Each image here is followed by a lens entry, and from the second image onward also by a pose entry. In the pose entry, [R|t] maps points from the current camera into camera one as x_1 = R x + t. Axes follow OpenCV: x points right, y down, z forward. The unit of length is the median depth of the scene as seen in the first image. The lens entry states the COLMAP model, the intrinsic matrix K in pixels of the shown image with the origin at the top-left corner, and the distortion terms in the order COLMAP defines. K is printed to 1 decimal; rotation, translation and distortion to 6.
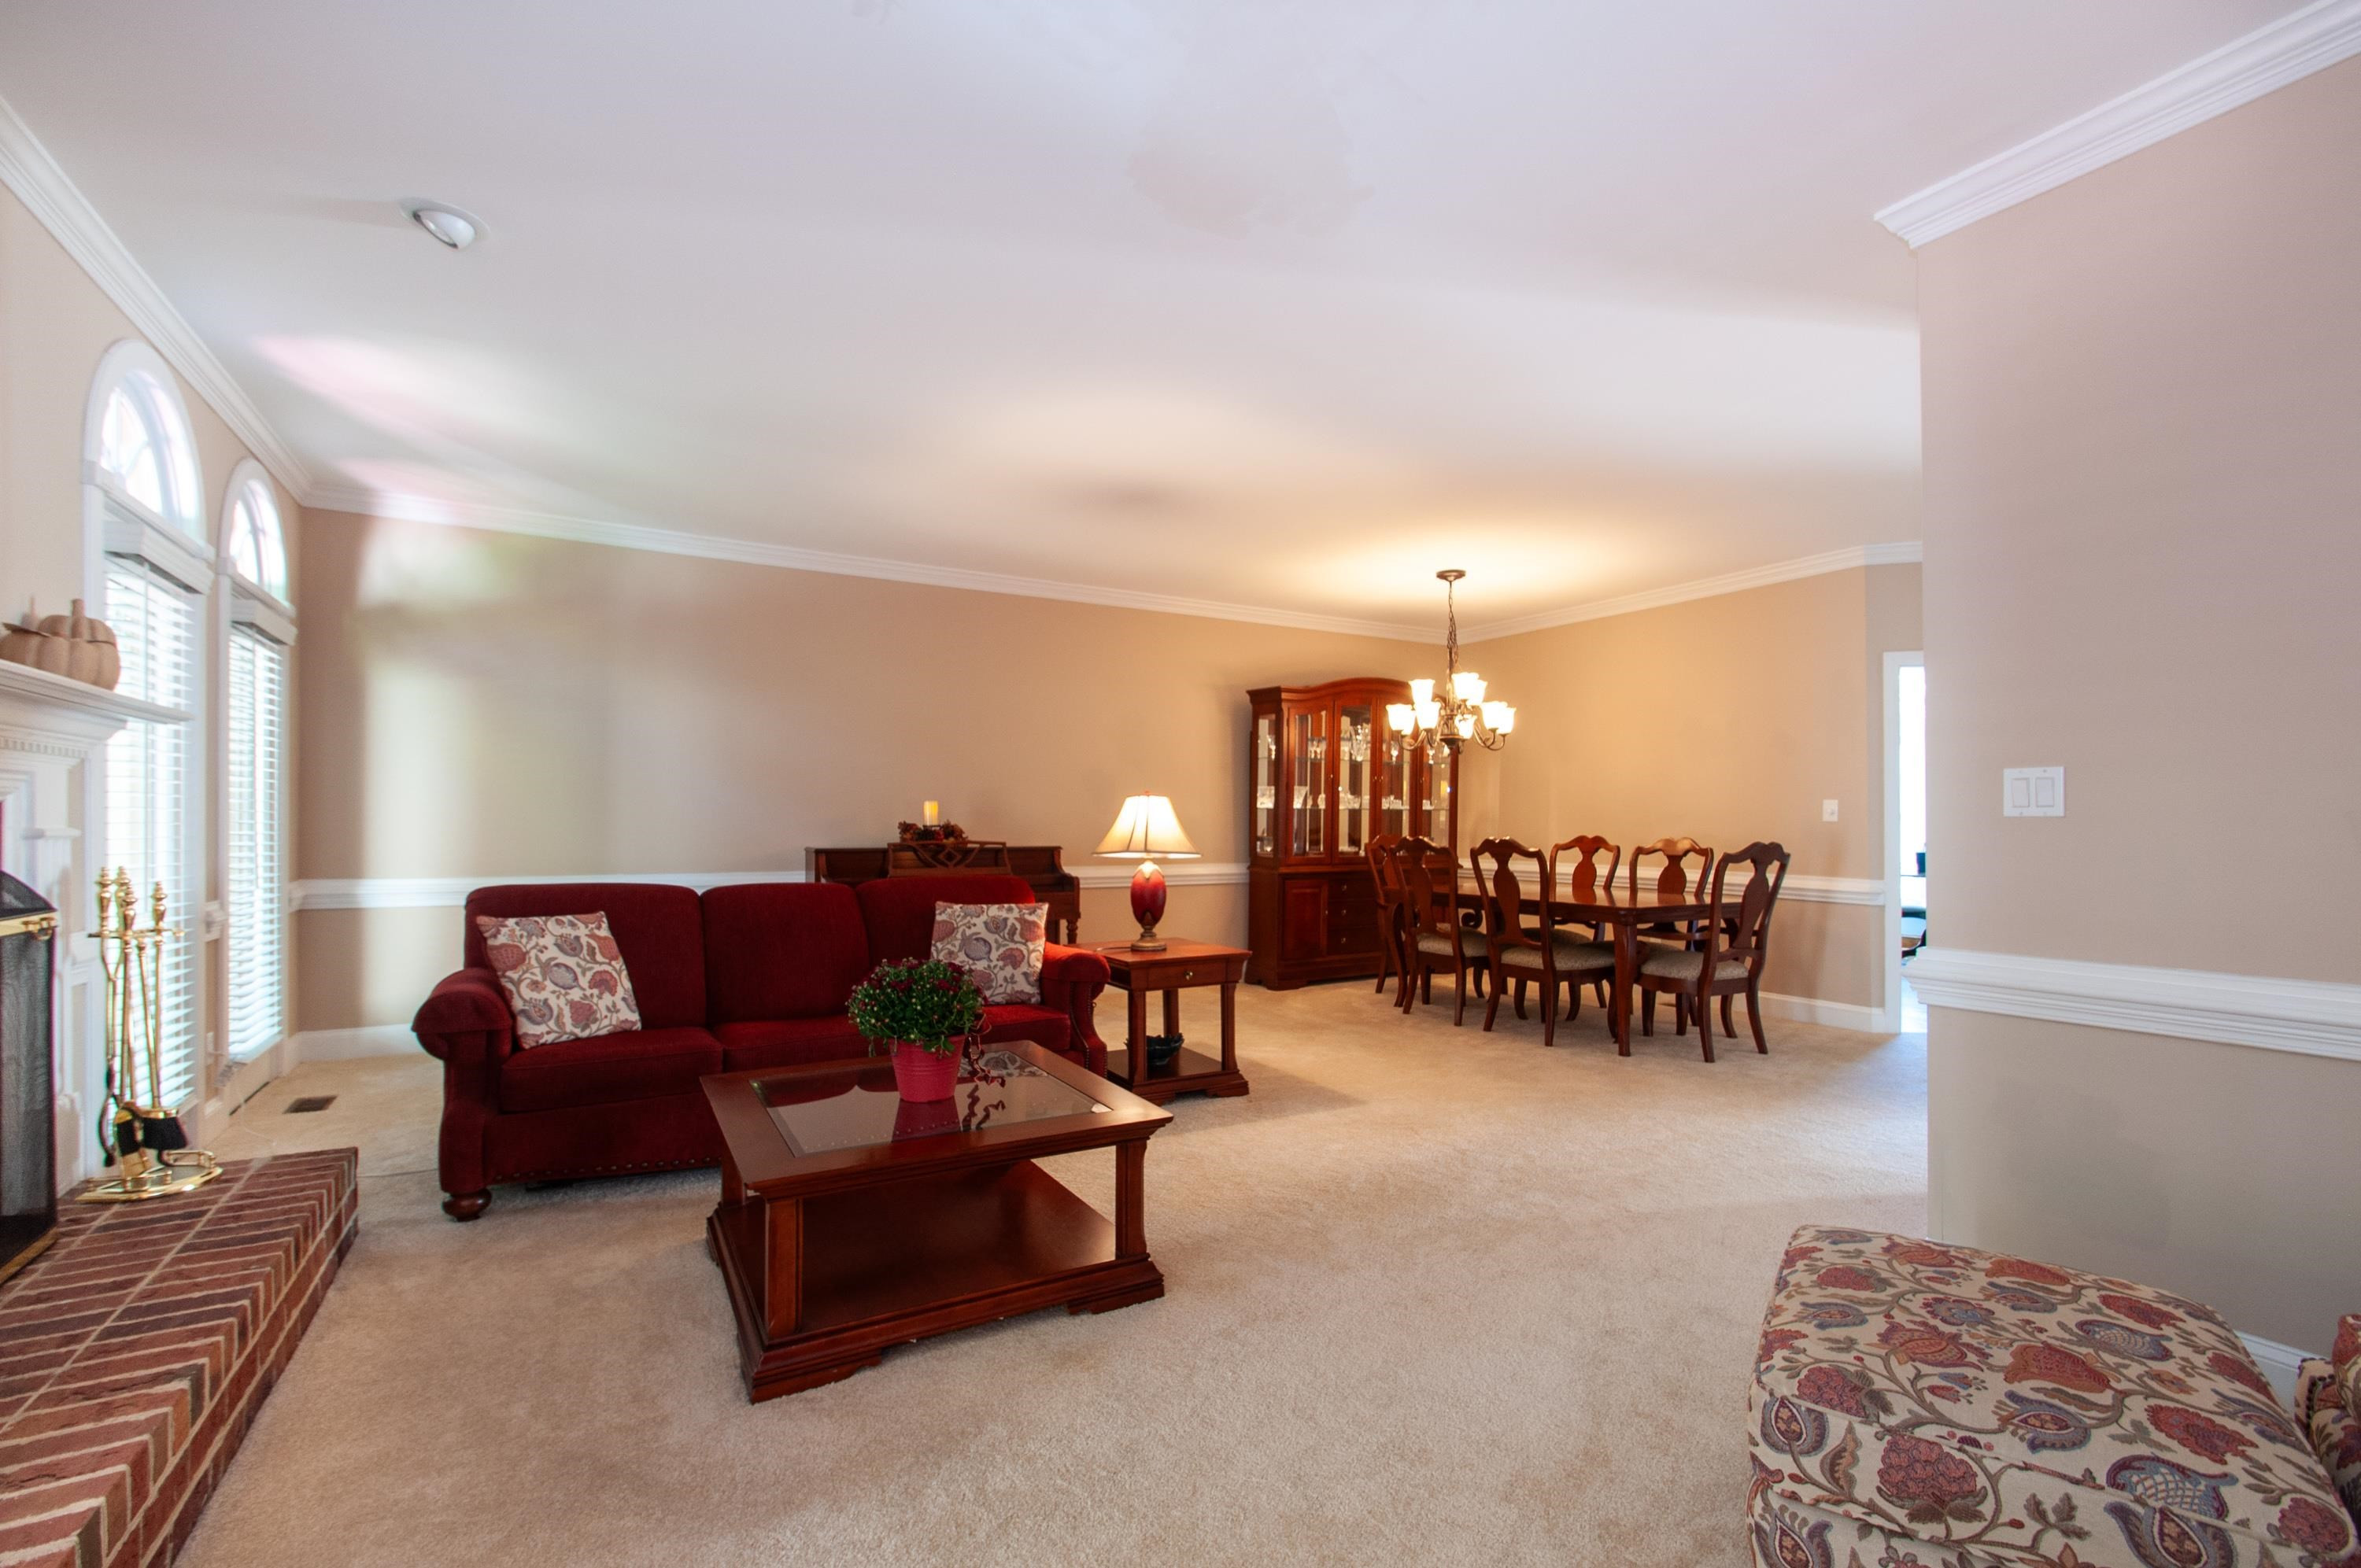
lens RADIAL K [[1047.7, 0, 1146.6], [0, 1047.7, 828.5], [0, 0, 1]] dist [0.000978, 0.000152]
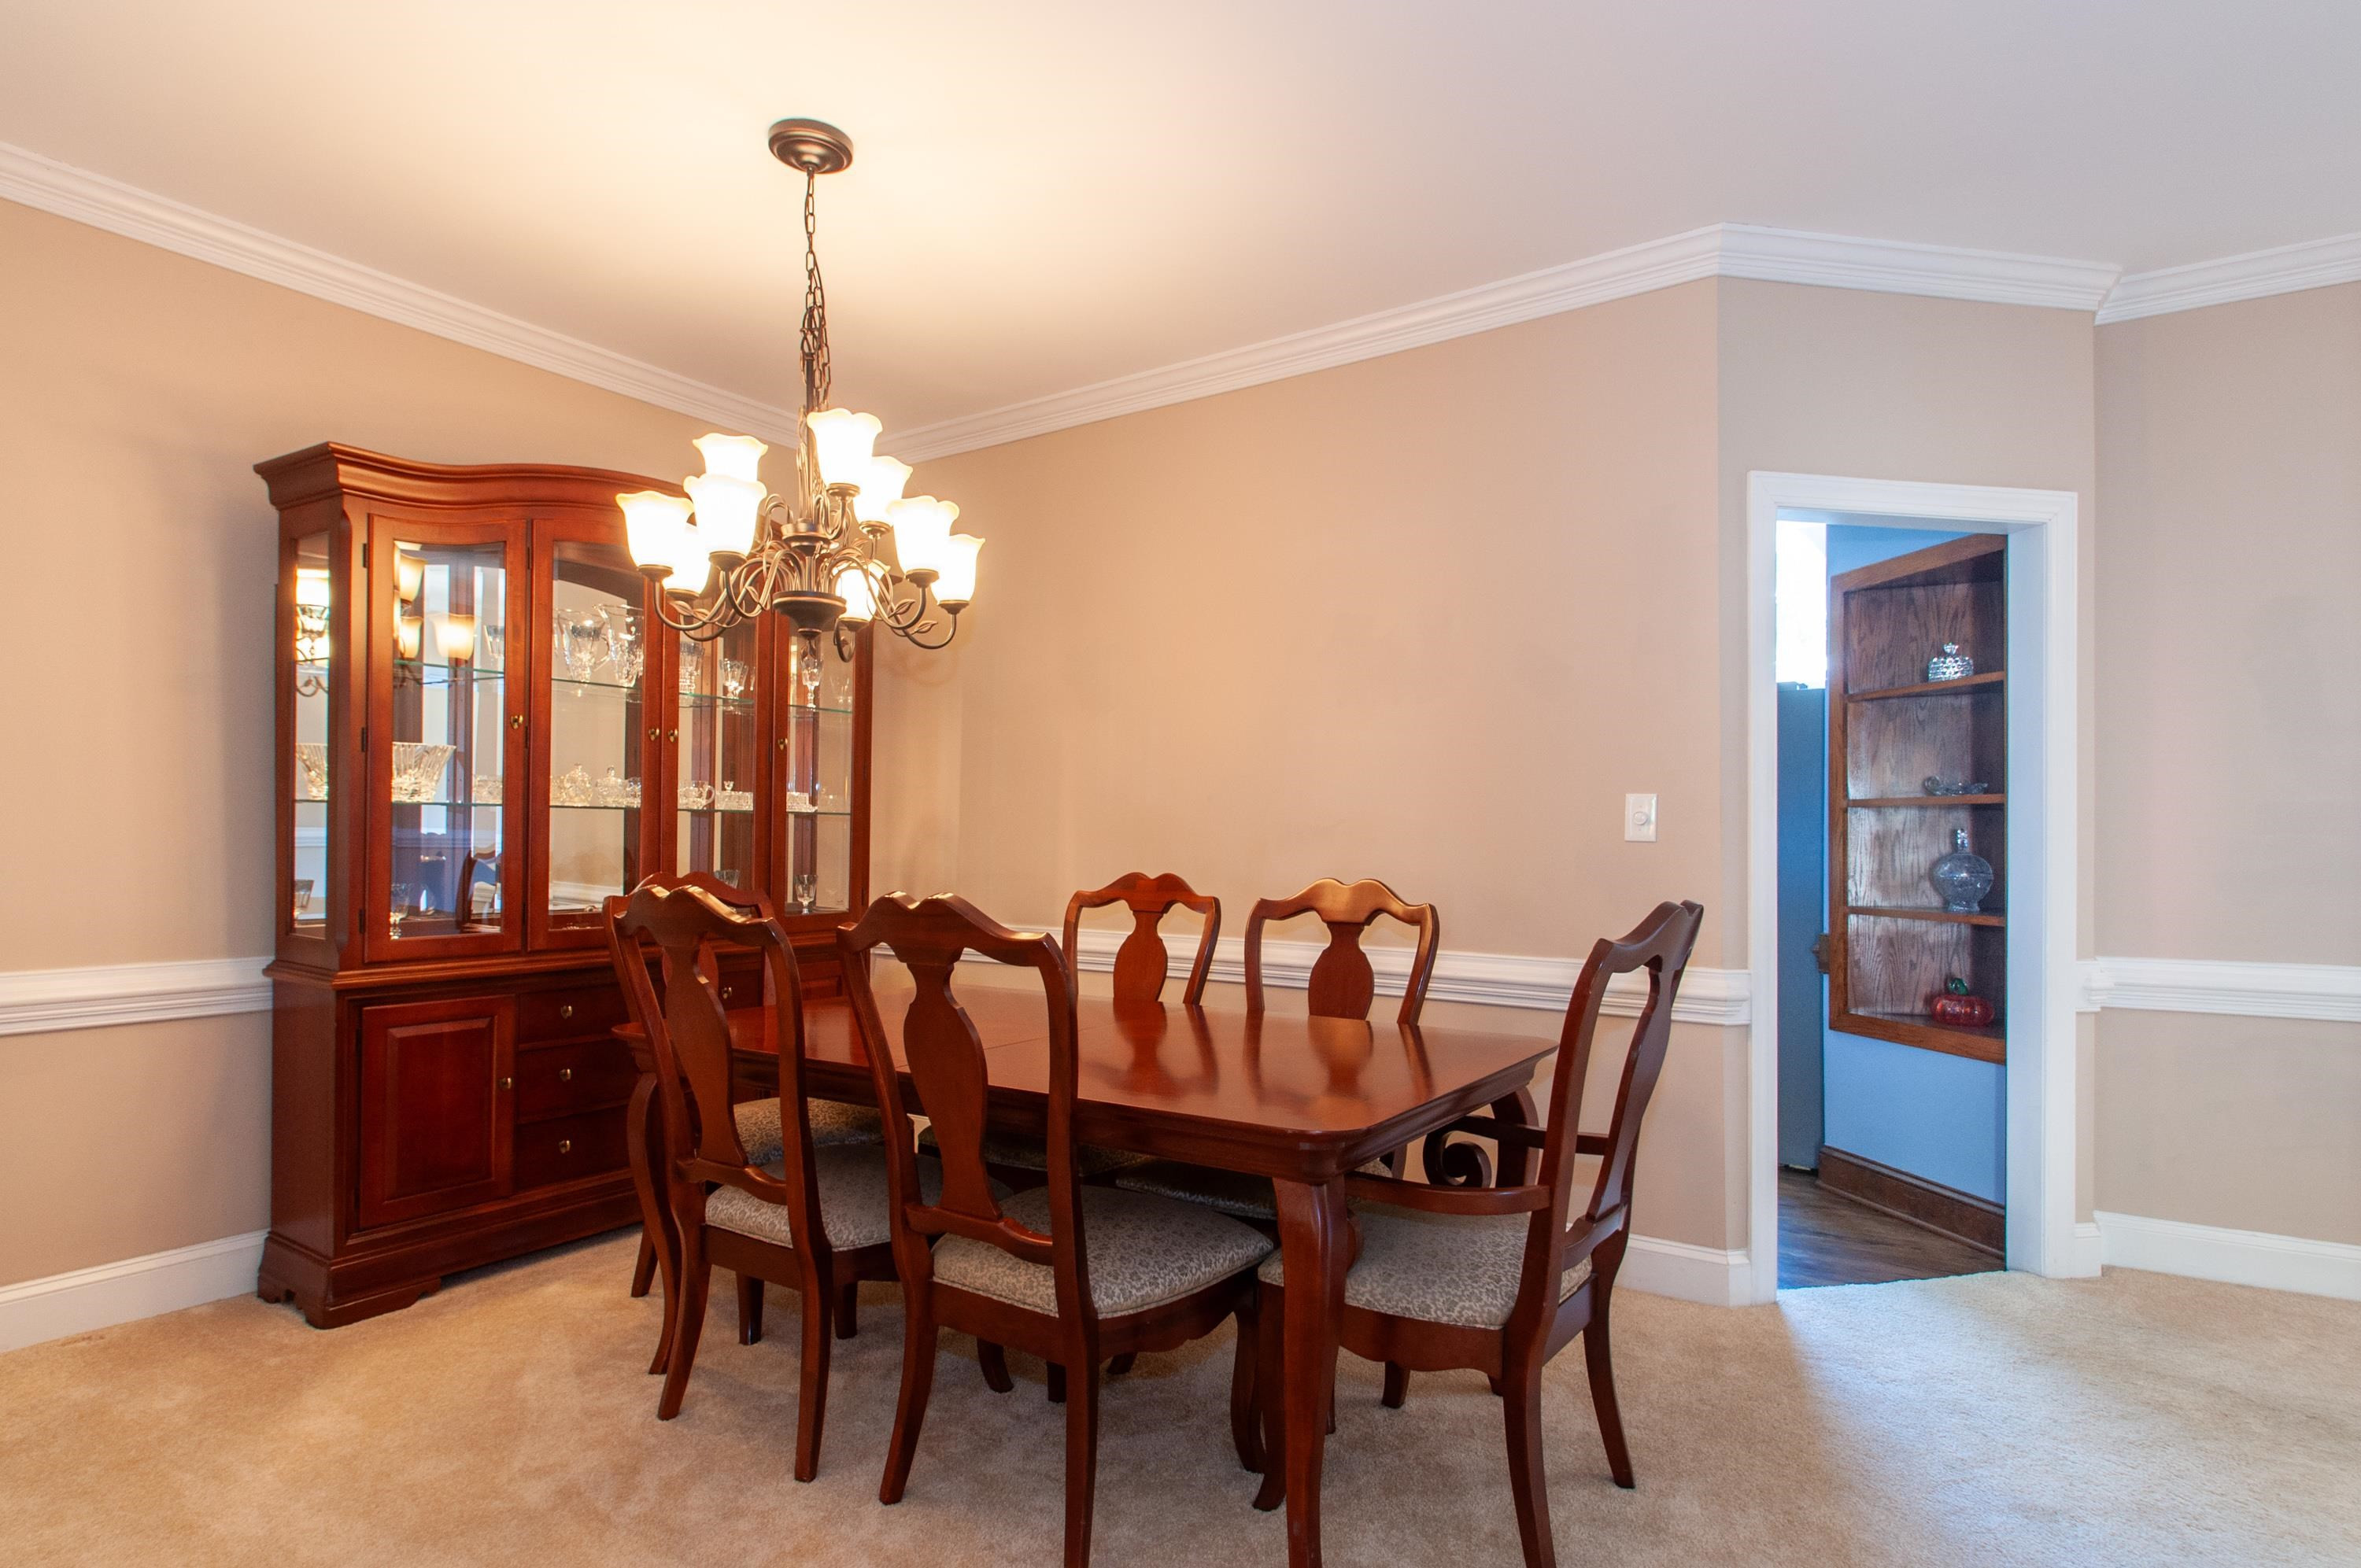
lens RADIAL K [[1307.1, 0, 1175.3], [0, 1307.1, 794.7], [0, 0, 1]] dist [0.023424, -0.021041]
pose [[0.892981, 0.017456, 0.449756, 0.198075], [0.001272, 0.999146, -0.041306, -0.003320], [-0.450092, 0.037457, 0.892196, 0.537736]]
